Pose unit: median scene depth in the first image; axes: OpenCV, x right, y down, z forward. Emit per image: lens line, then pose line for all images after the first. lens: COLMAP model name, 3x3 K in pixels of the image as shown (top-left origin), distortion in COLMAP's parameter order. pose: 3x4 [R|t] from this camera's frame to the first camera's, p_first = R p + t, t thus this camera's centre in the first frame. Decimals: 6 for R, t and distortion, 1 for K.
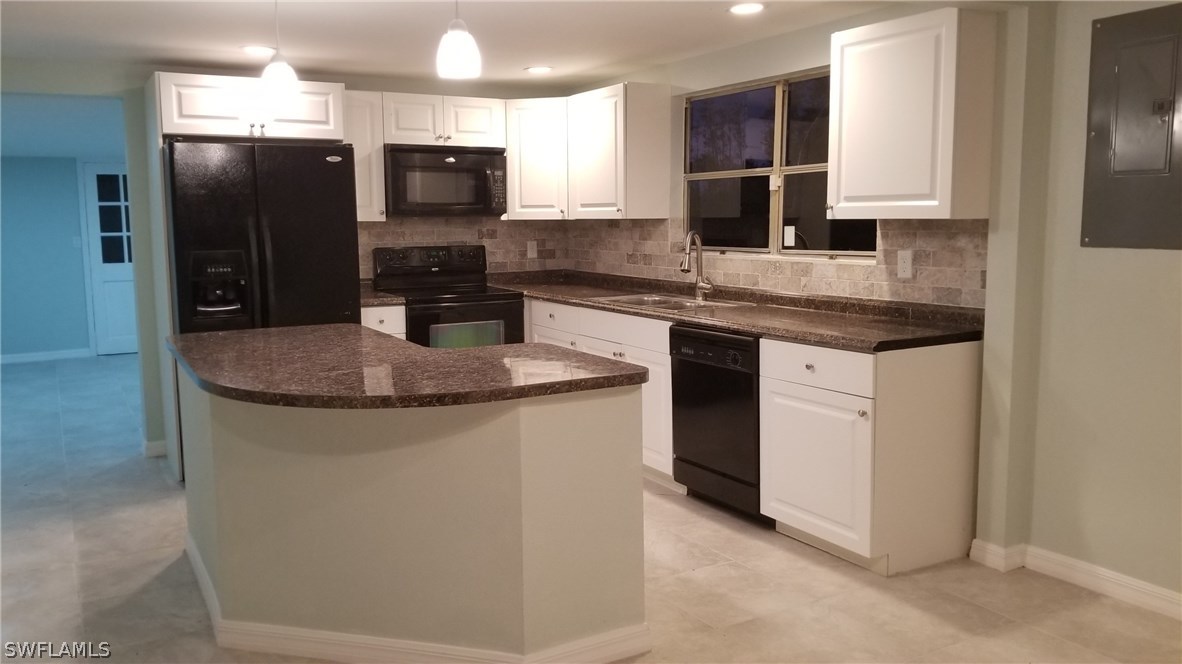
lens RADIAL K [[919.1, 0, 573.0], [0, 919.1, 328.9], [0, 0, 1]] dist [0.083012, -0.141493]
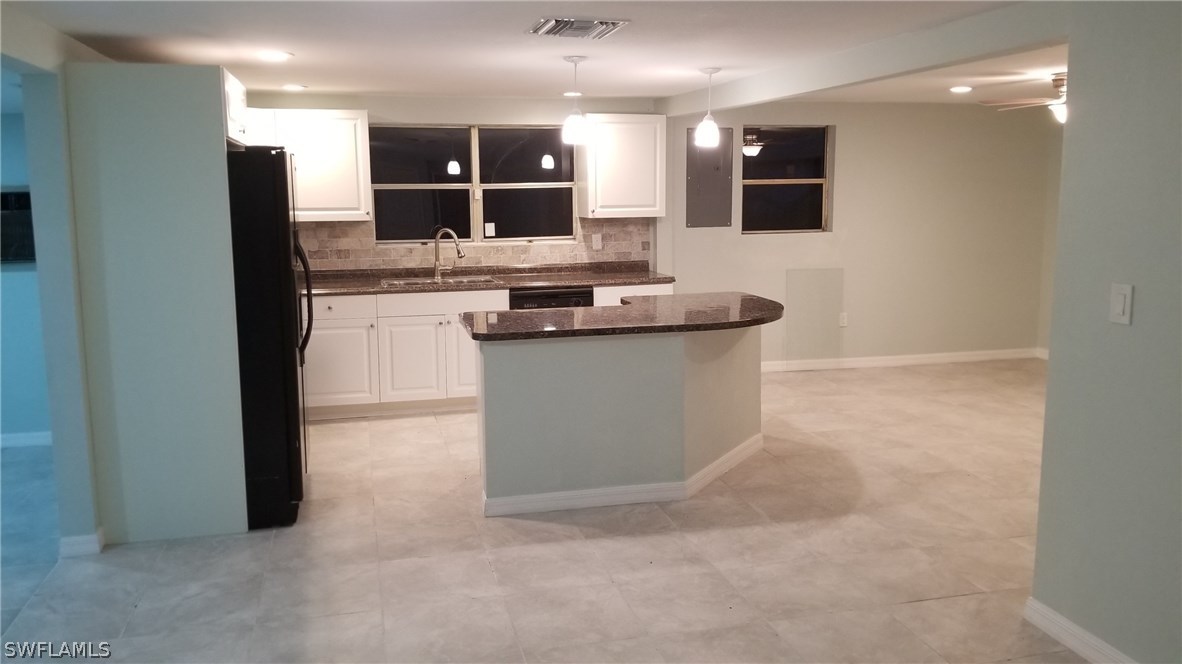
lens RADIAL K [[919.1, 0, 583.1], [0, 919.1, 321.4], [0, 0, 1]] dist [0.083012, -0.141493]
pose [[0.264921, -0.131655, 0.955240, -1.205865], [0.124140, 0.987048, 0.101611, -0.087180], [-0.956246, 0.091664, 0.277833, 0.453446]]
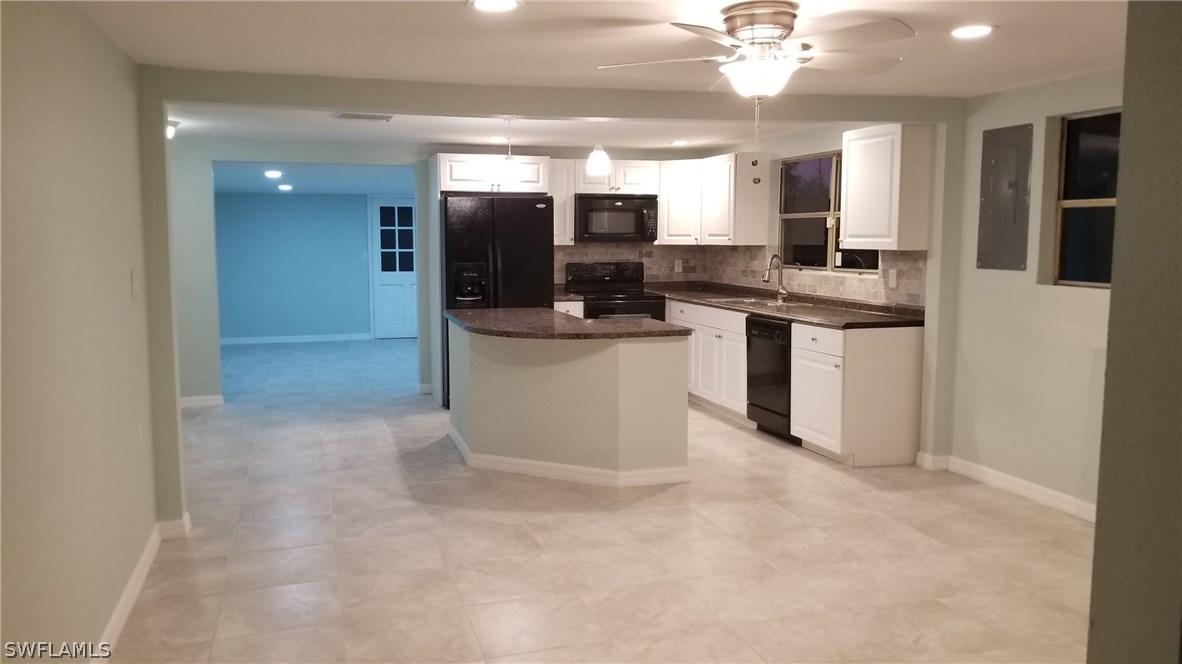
lens RADIAL K [[919.1, 0, 579.0], [0, 919.1, 332.8], [0, 0, 1]] dist [0.083012, -0.141493]
pose [[0.974631, 0.034235, -0.221184, 0.164201], [-0.037697, 0.999224, -0.011449, 0.049442], [0.220620, 0.019496, 0.975165, -0.525998]]
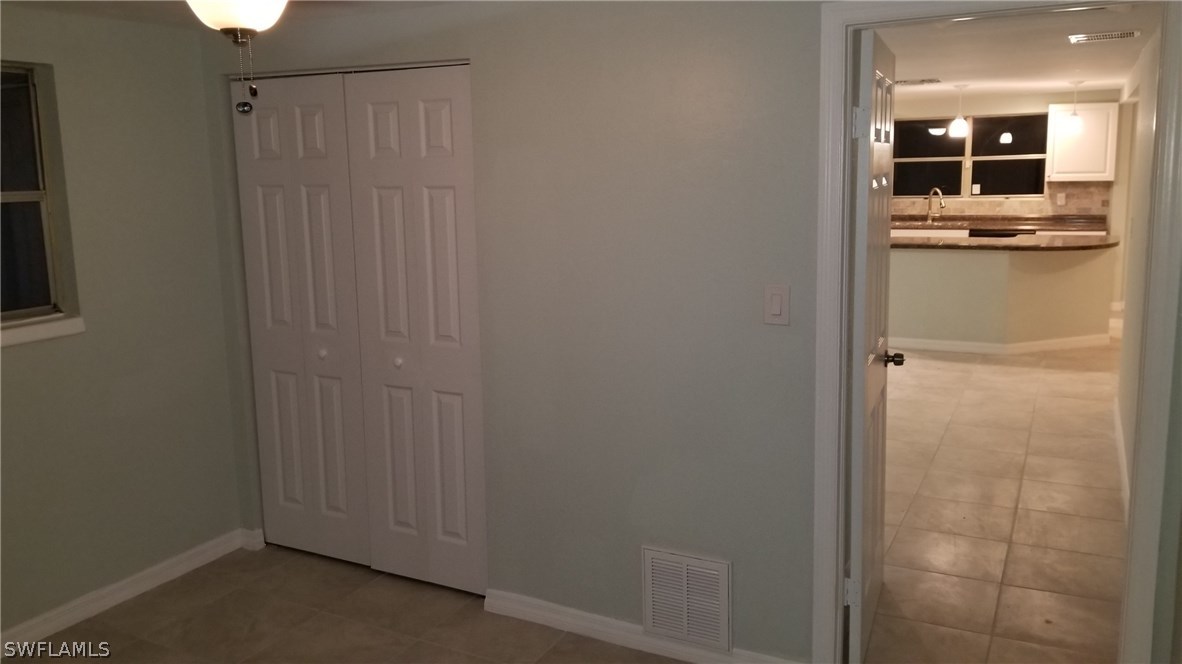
lens RADIAL K [[919.1, 0, 581.7], [0, 919.1, 314.8], [0, 0, 1]] dist [0.083012, -0.141493]
pose [[0.841582, -0.095297, 0.531657, -1.728582], [0.079628, 0.995447, 0.052383, 0.003638], [-0.534228, -0.001749, 0.845339, -0.335640]]
